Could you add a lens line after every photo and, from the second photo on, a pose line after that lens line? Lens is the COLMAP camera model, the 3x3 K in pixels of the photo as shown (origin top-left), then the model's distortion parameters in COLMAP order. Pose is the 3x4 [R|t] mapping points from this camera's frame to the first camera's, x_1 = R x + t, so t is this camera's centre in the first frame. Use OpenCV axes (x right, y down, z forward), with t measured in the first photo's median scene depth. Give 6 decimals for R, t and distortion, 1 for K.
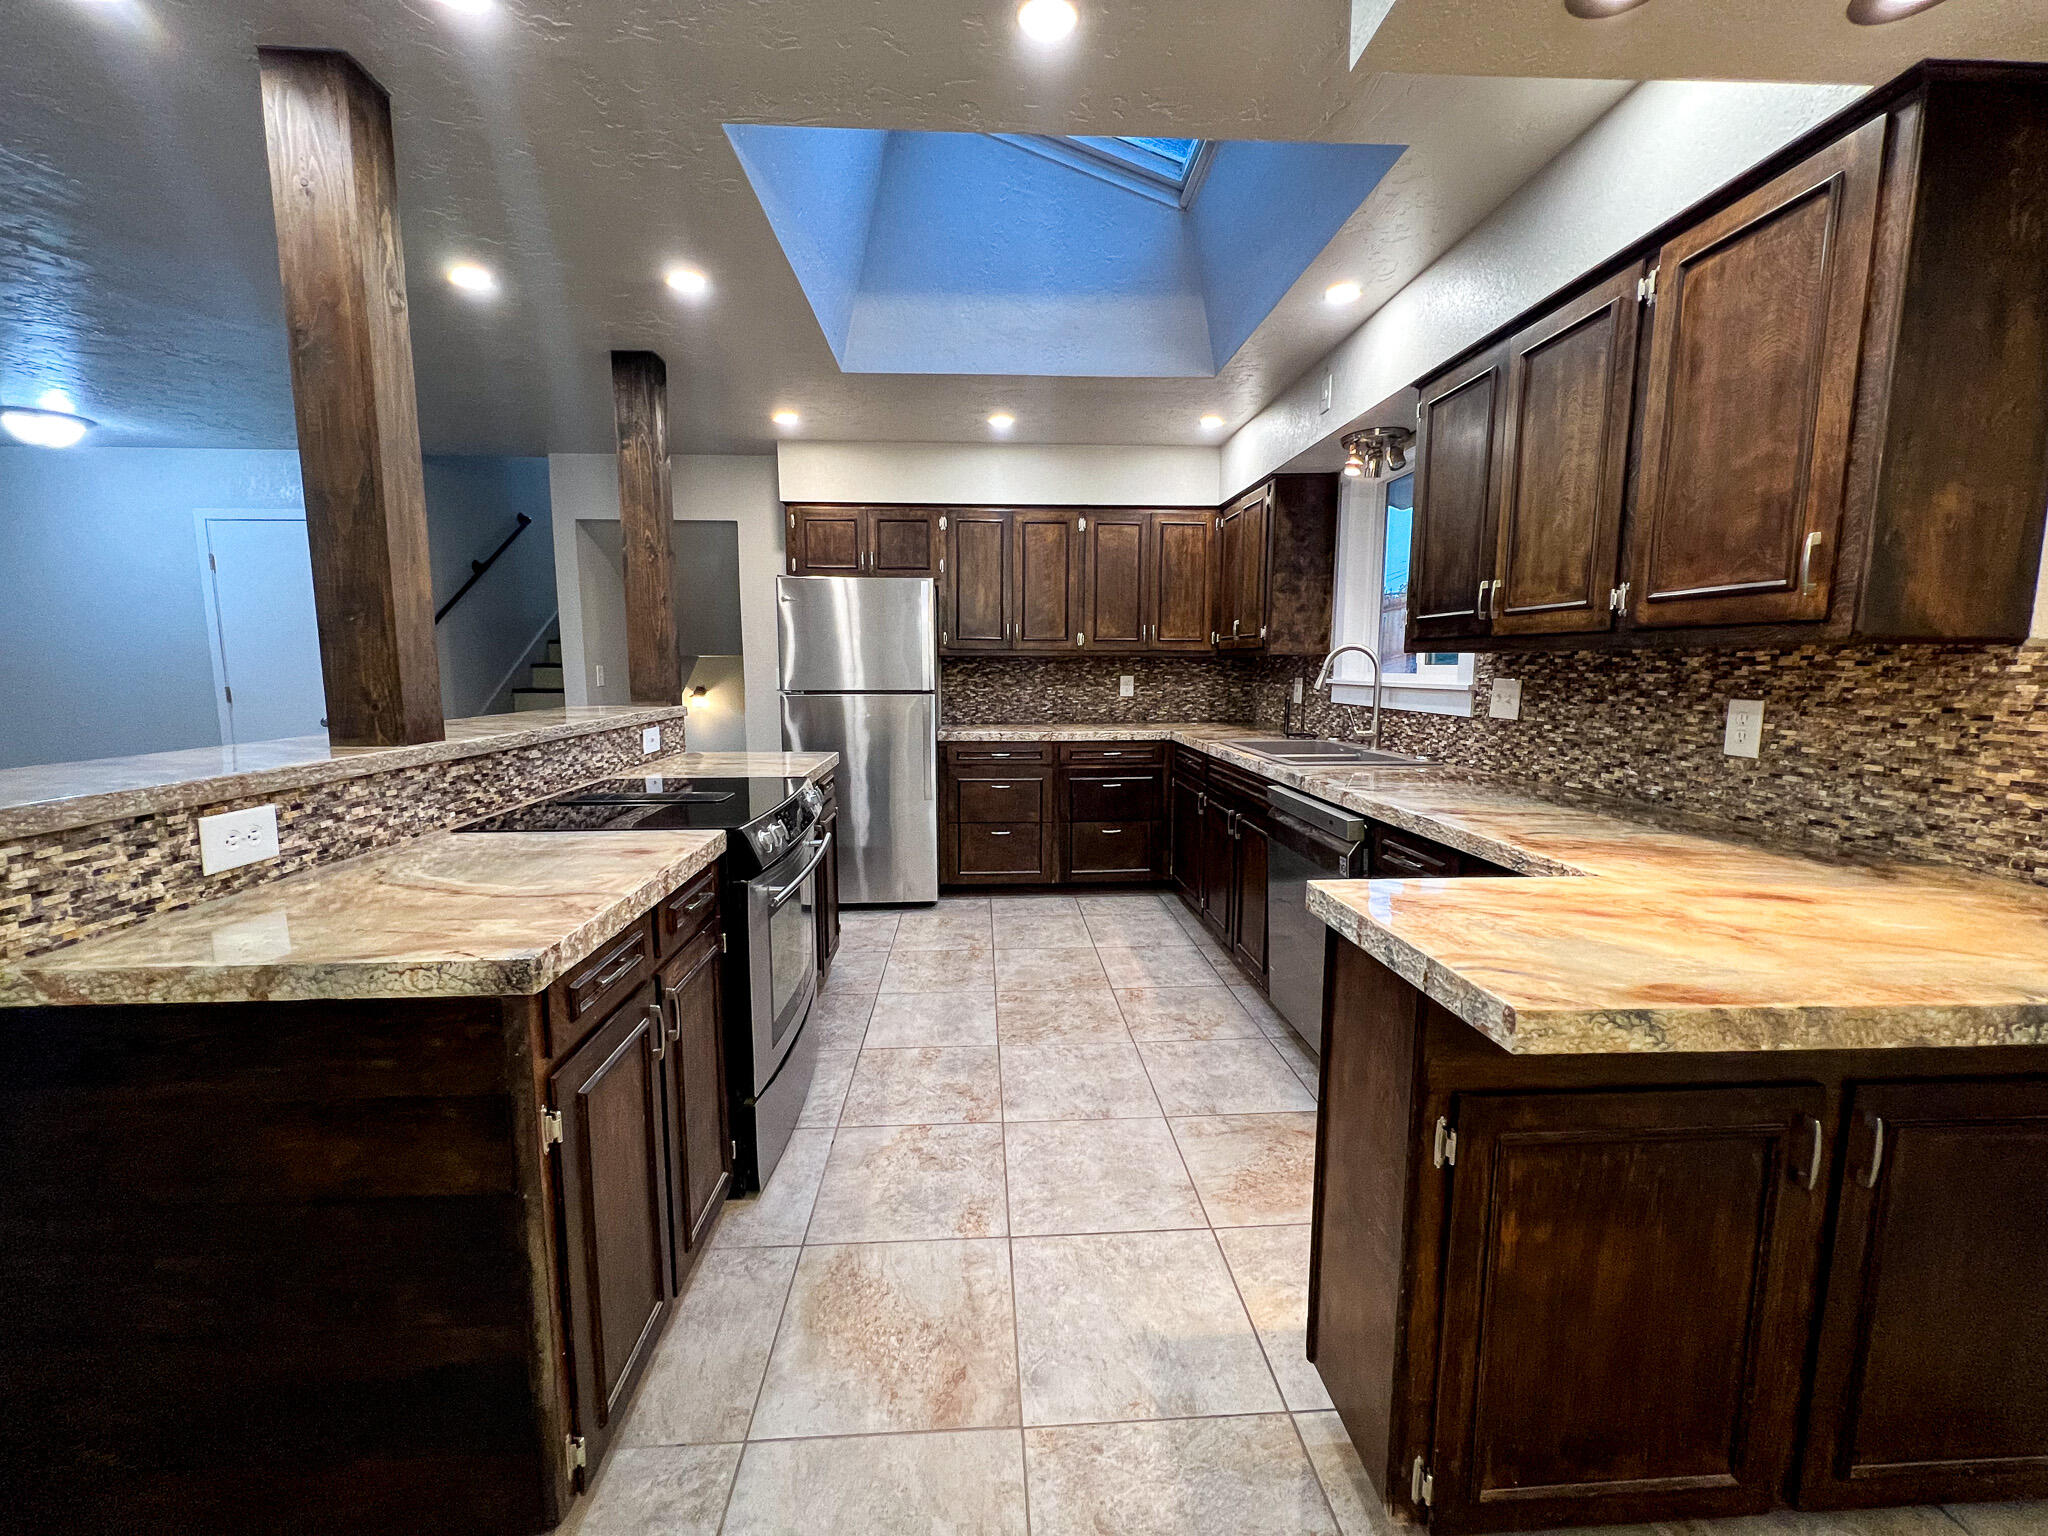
lens RADIAL K [[816.1, 0, 1025.2], [0, 816.1, 761.5], [0, 0, 1]] dist [-0.000554, 0.000091]
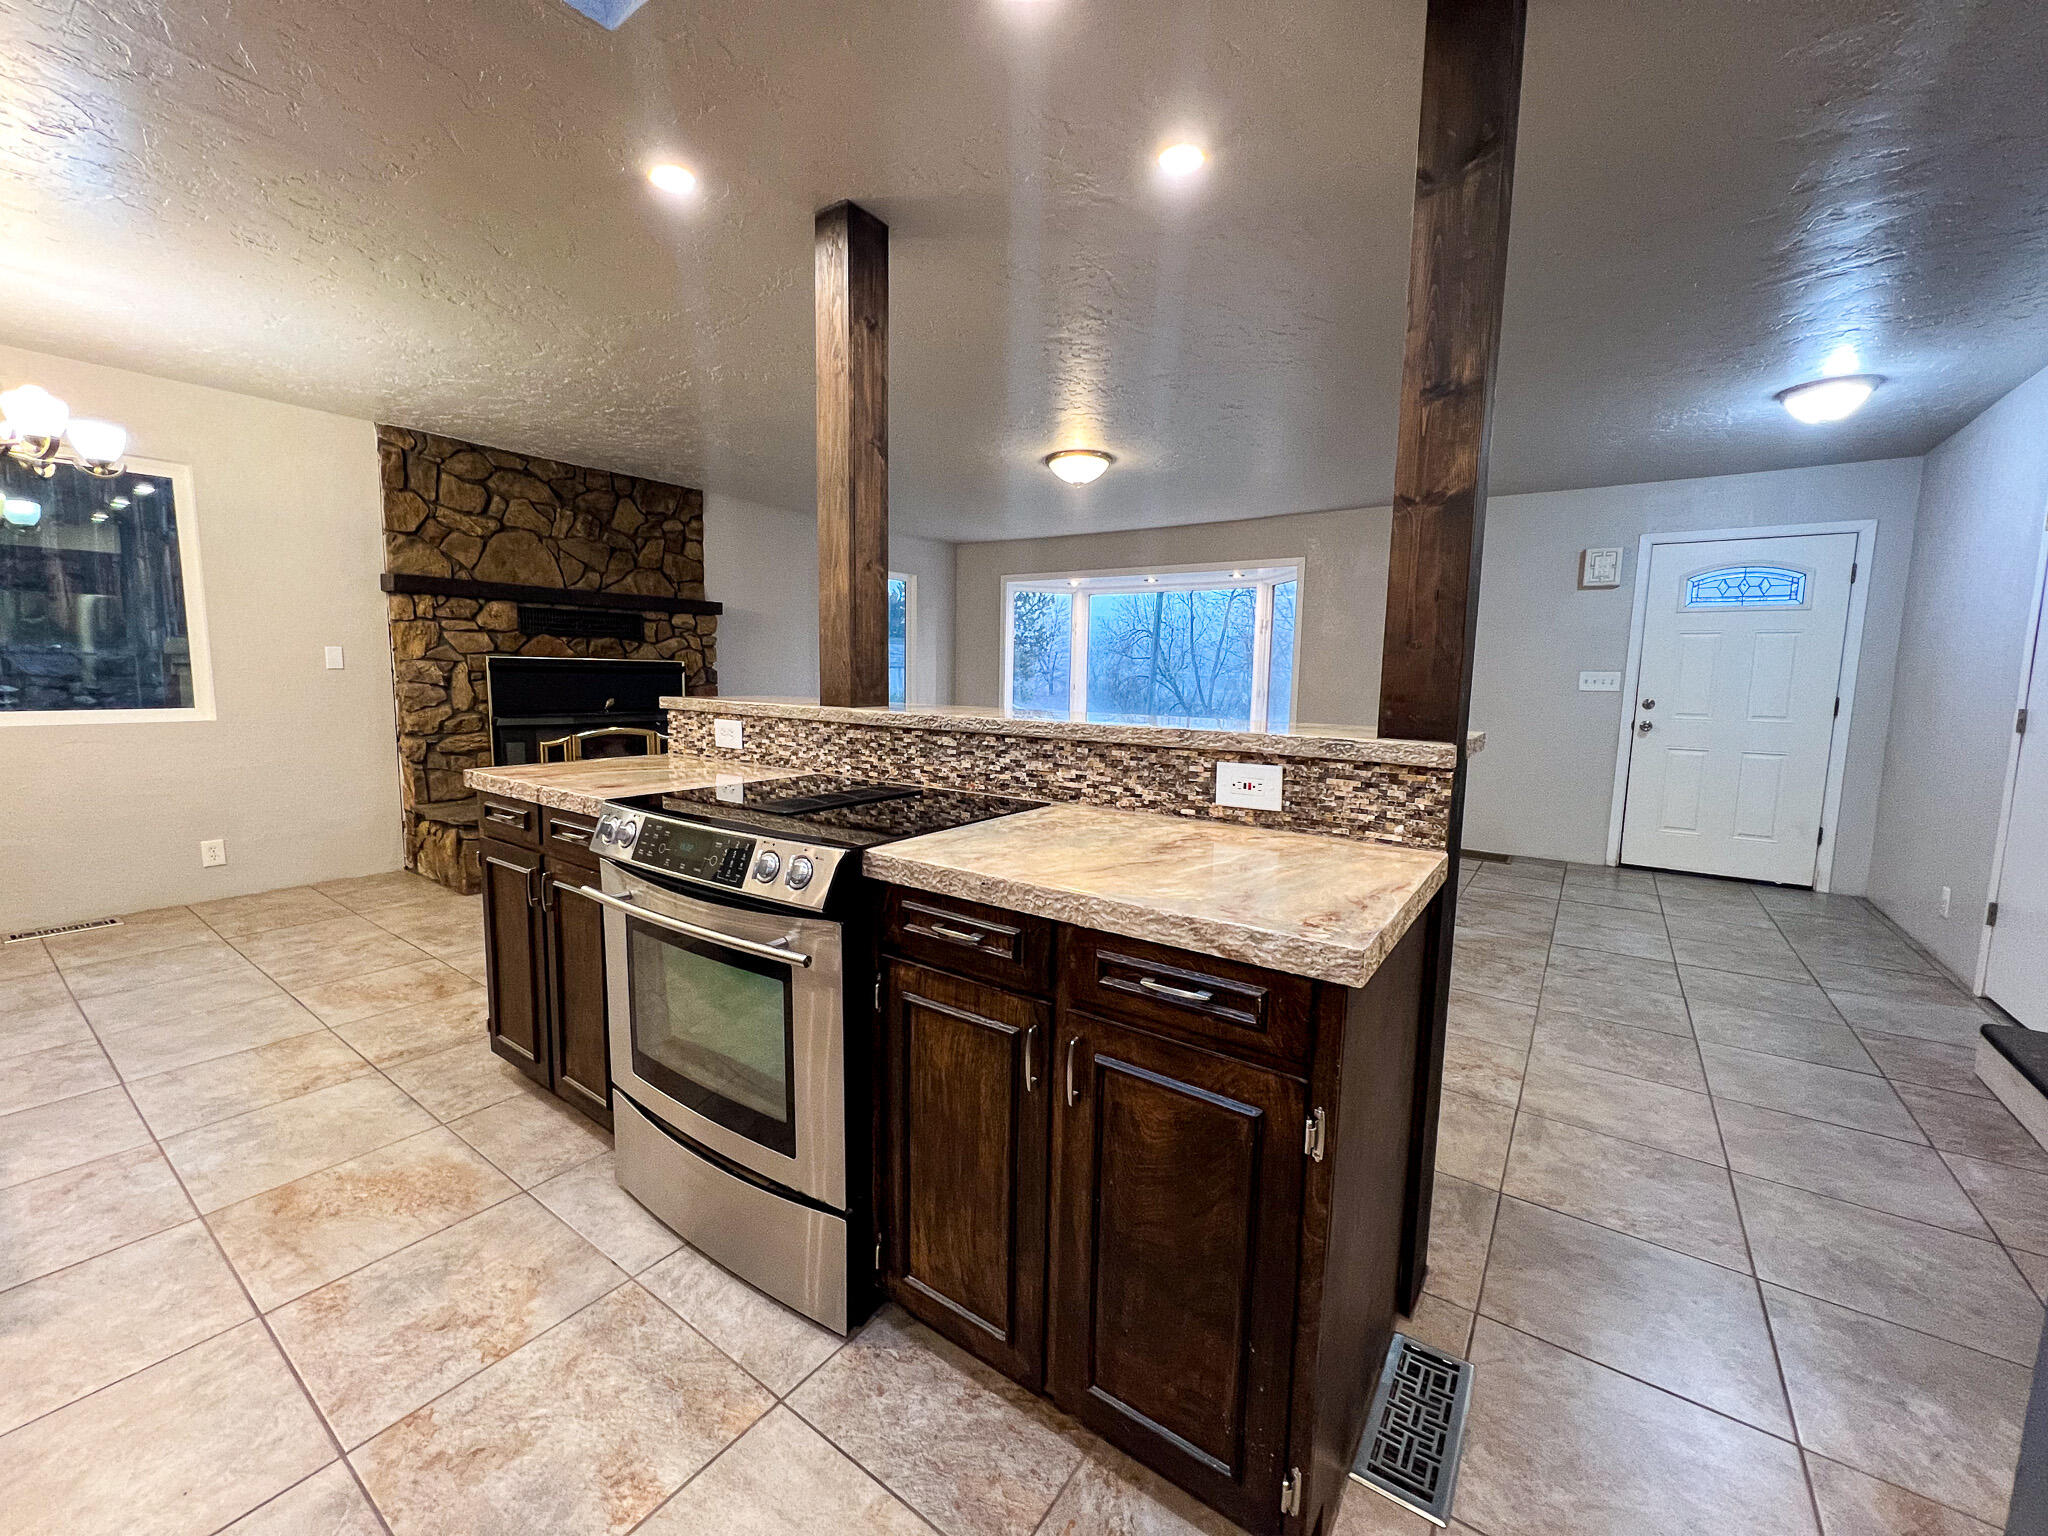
lens RADIAL K [[813.0, 0, 1021.8], [0, 813.0, 761.7], [0, 0, 1]] dist [-0.001688, 0.000077]
pose [[-0.624562, 0.076490, -0.777220, 0.072507], [-0.112630, 0.975966, 0.186558, -0.159161], [0.772811, 0.204056, -0.600937, 1.520069]]
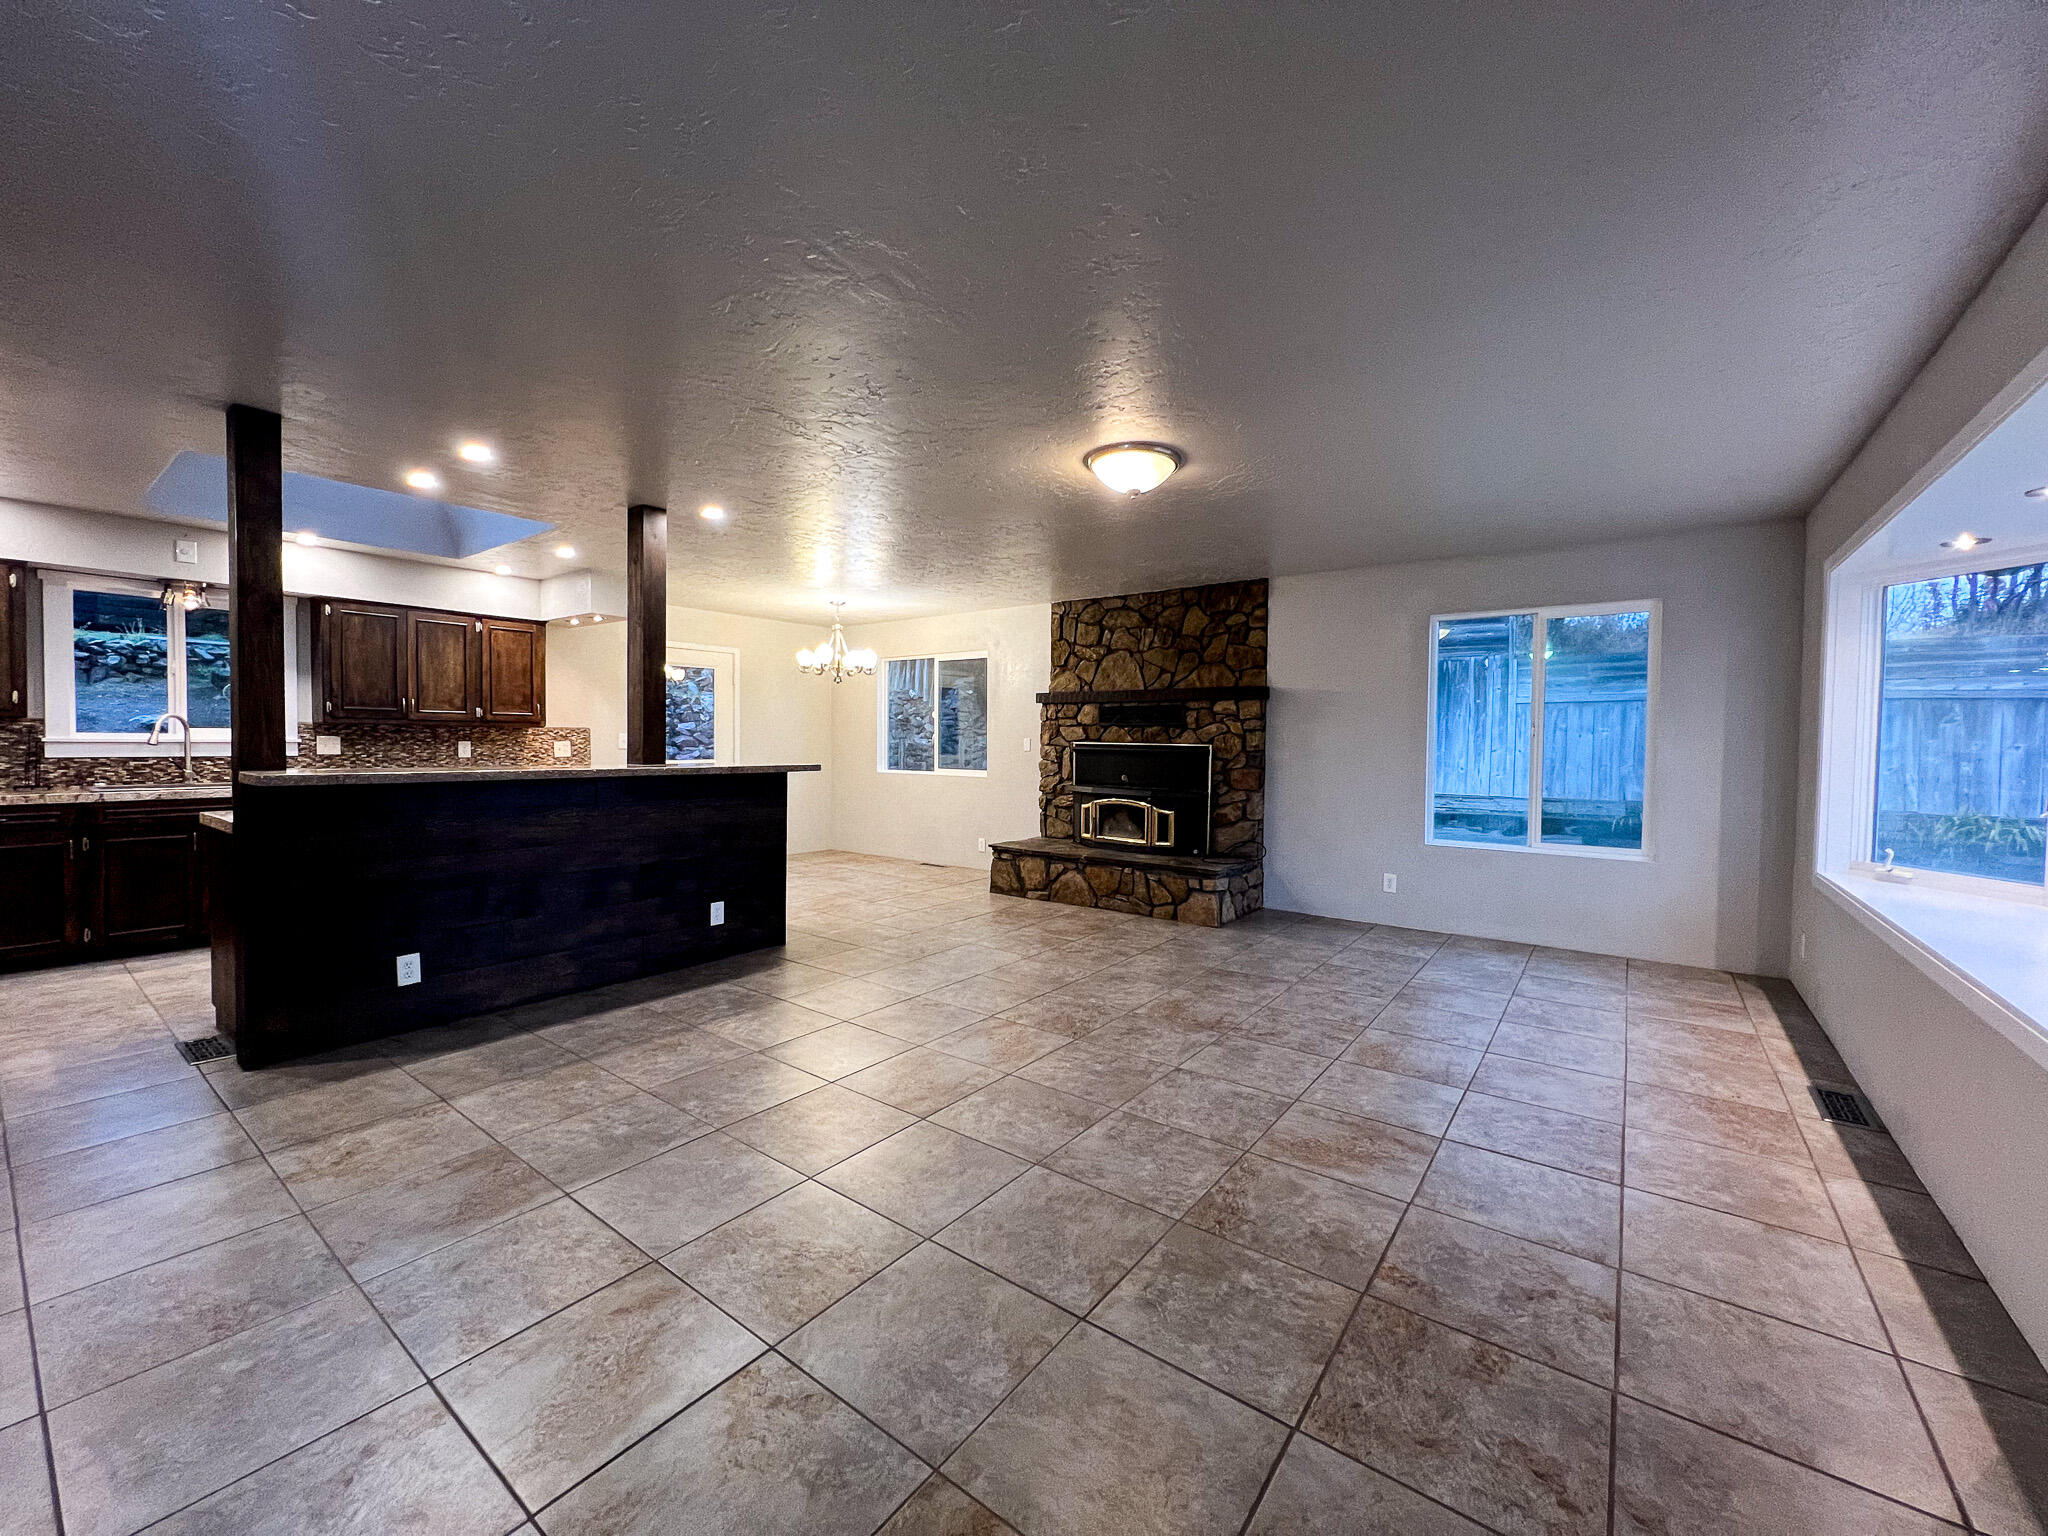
lens RADIAL K [[813.0, 0, 1021.8], [0, 813.0, 761.7], [0, 0, 1]] dist [-0.001688, 0.000077]
pose [[-0.762159, -0.025497, 0.646888, -2.374472], [0.066751, 0.990803, 0.117699, -0.177794], [-0.643939, 0.132886, -0.753448, 1.563513]]
